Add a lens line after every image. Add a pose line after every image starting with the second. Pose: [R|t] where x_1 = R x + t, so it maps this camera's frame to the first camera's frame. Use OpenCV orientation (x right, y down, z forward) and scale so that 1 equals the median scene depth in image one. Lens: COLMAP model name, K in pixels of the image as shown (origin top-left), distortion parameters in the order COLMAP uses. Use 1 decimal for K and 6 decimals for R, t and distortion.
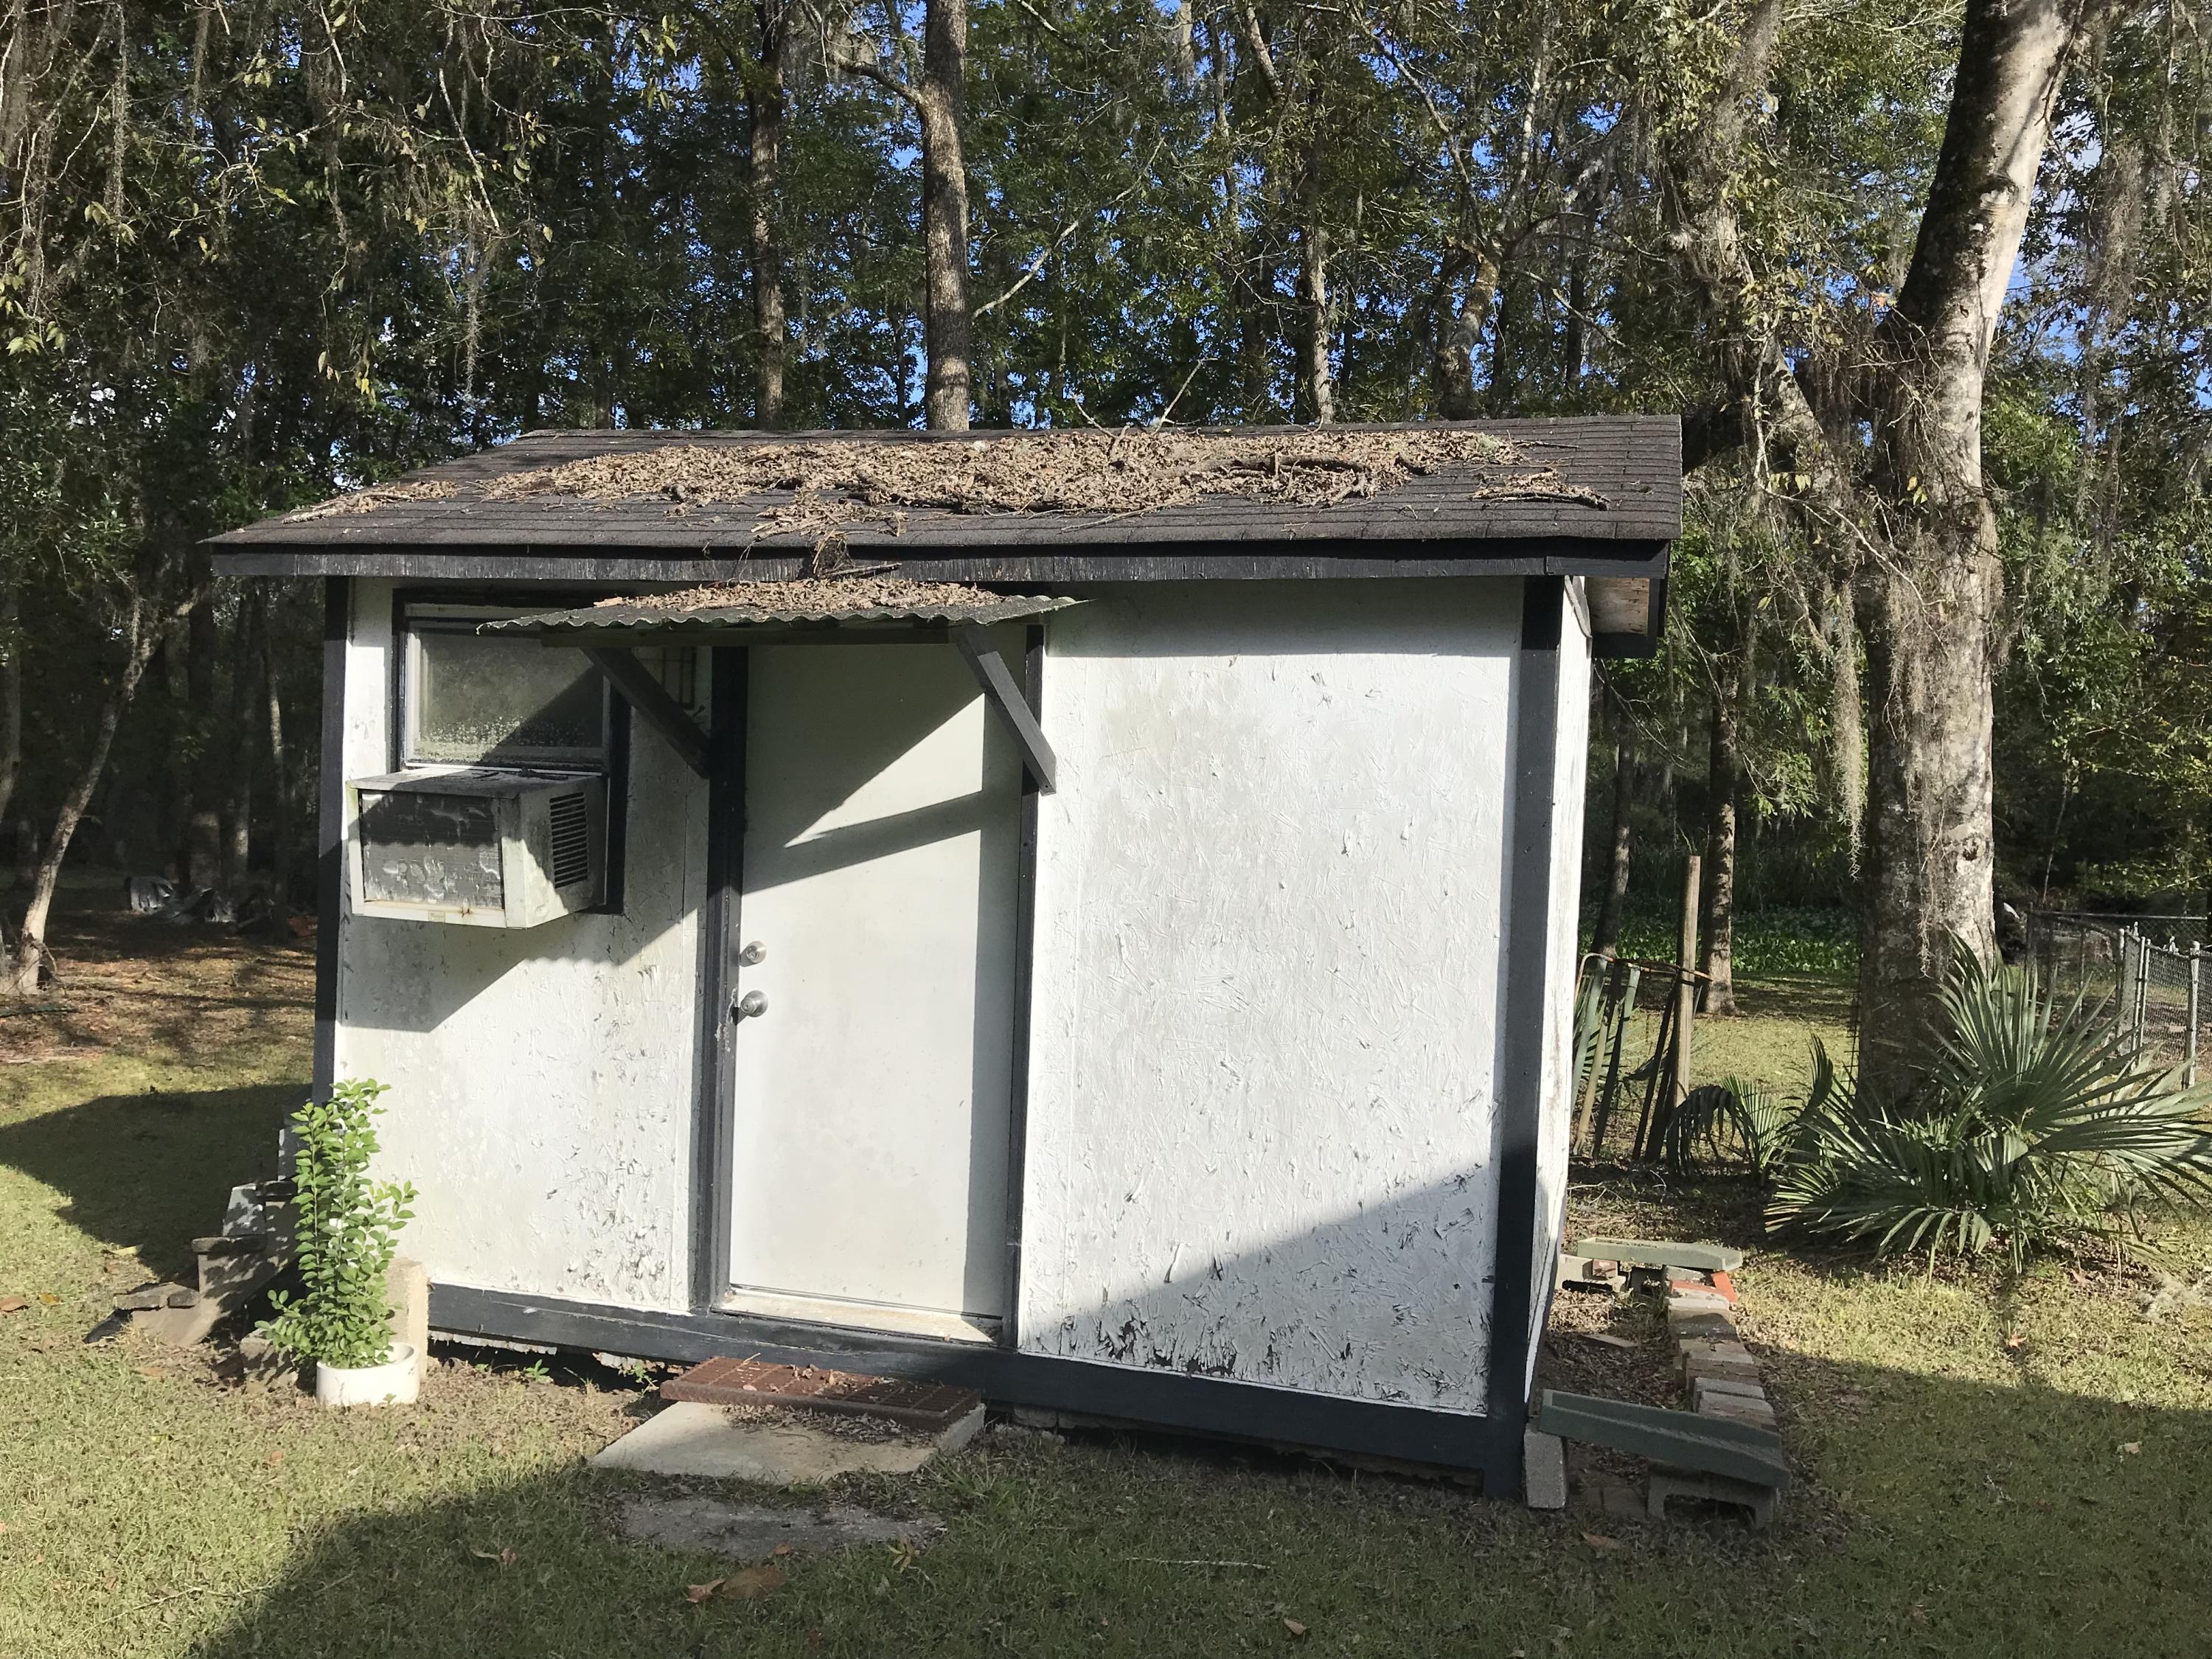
lens RADIAL K [[1854.4, 0, 1148.7], [0, 1854.4, 820.2], [0, 0, 1]] dist [0.040370, -0.017863]
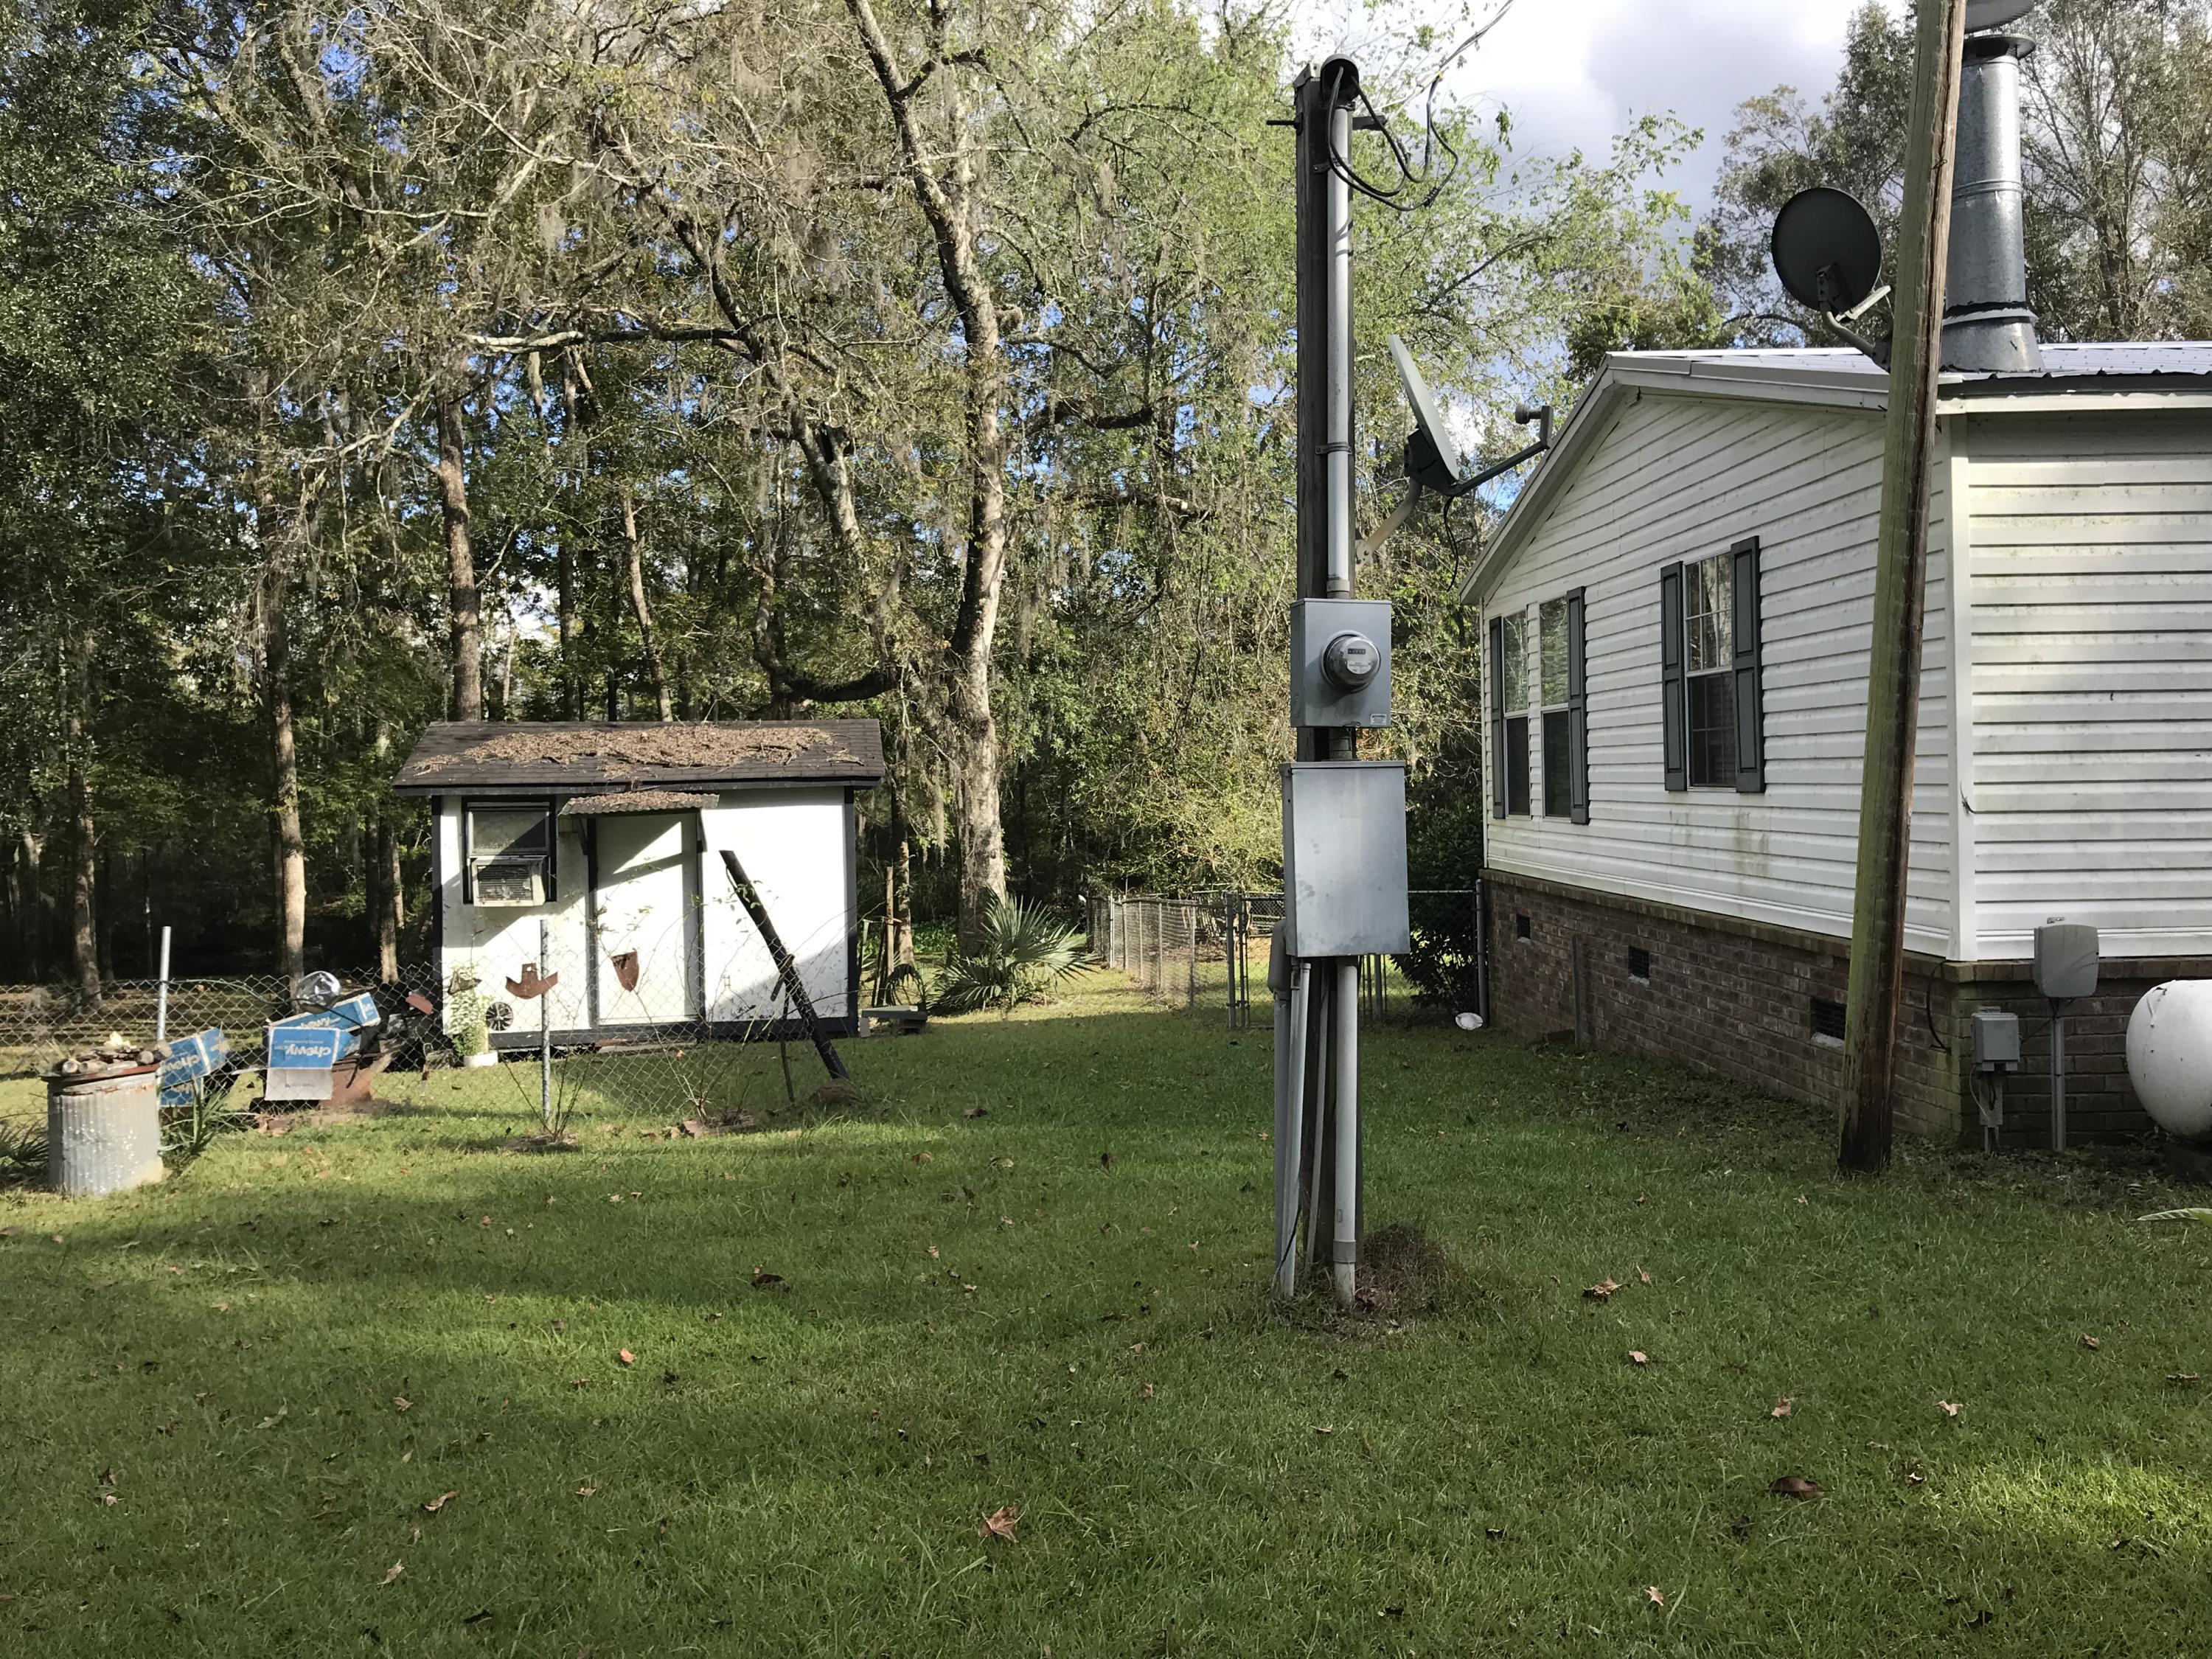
lens RADIAL K [[1854.4, 0, 1106.7], [0, 1854.4, 831.7], [0, 0, 1]] dist [0.040370, -0.017863]
pose [[0.915693, -0.058306, 0.397625, -0.646296], [0.066454, 0.997767, -0.006728, 0.017606], [-0.396345, 0.032585, 0.917523, -2.111544]]
